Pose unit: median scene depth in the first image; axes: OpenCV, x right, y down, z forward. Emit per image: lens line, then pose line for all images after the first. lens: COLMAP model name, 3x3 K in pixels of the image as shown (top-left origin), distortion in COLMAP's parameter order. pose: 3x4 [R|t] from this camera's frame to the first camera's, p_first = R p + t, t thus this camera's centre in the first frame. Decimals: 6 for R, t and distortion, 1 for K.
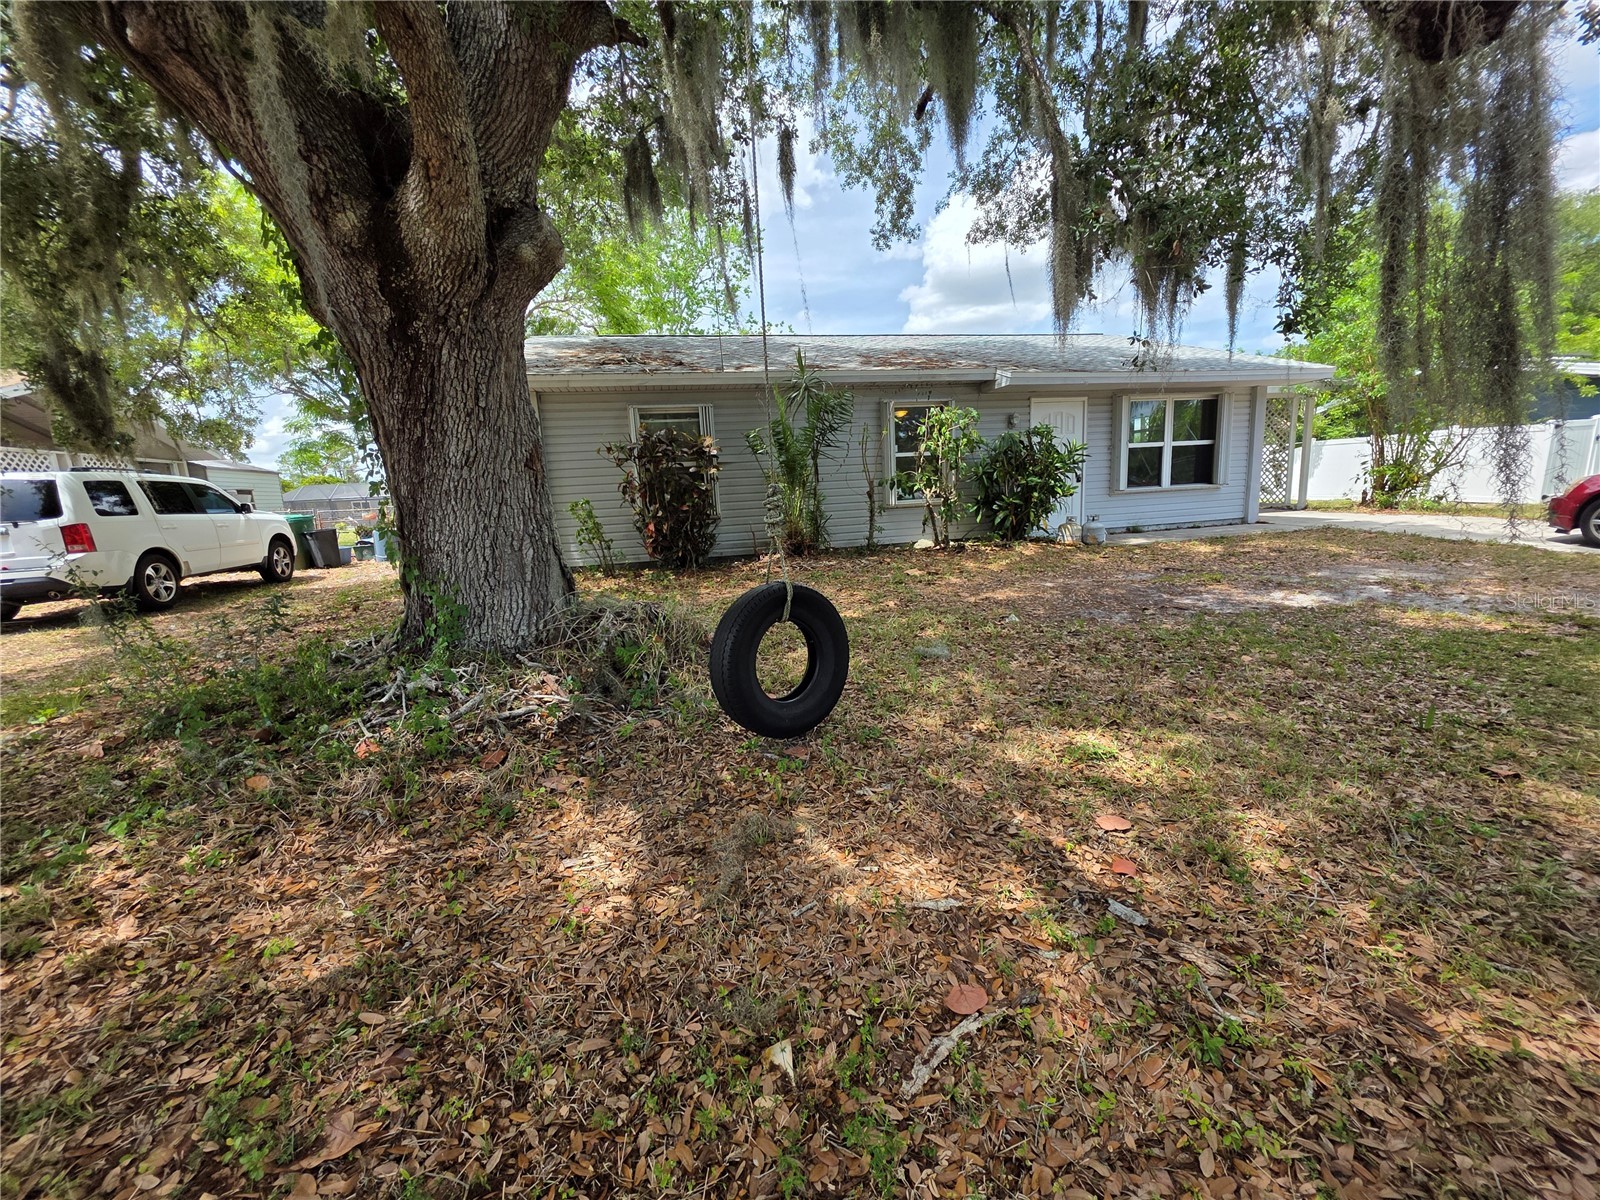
lens RADIAL K [[640.1, 0, 802.8], [0, 640.1, 607.7], [0, 0, 1]] dist [0.000499, -0.000371]
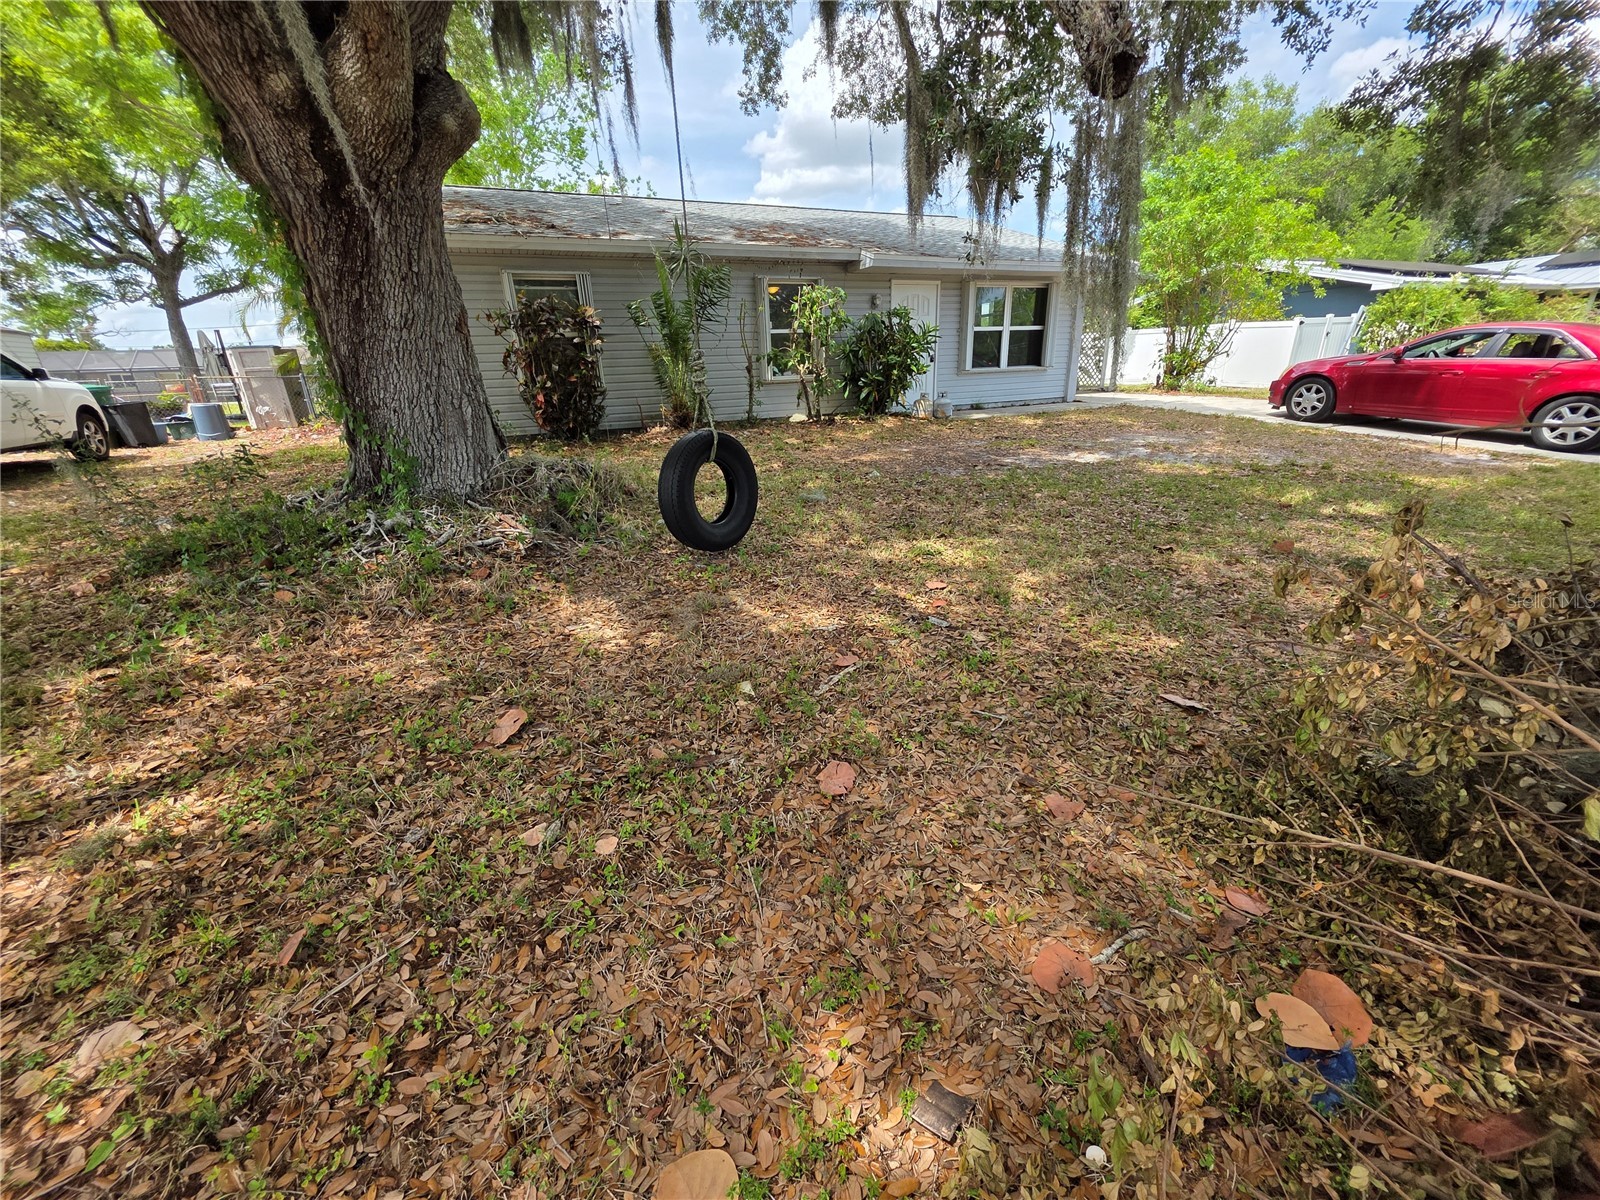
lens RADIAL K [[640.1, 0, 802.3], [0, 640.1, 606.4], [0, 0, 1]] dist [0.000499, -0.000371]
pose [[0.979330, -0.054265, 0.194853, -0.085787], [0.020514, 0.985019, 0.171221, 0.074597], [-0.201225, -0.163685, 0.965772, -0.276410]]
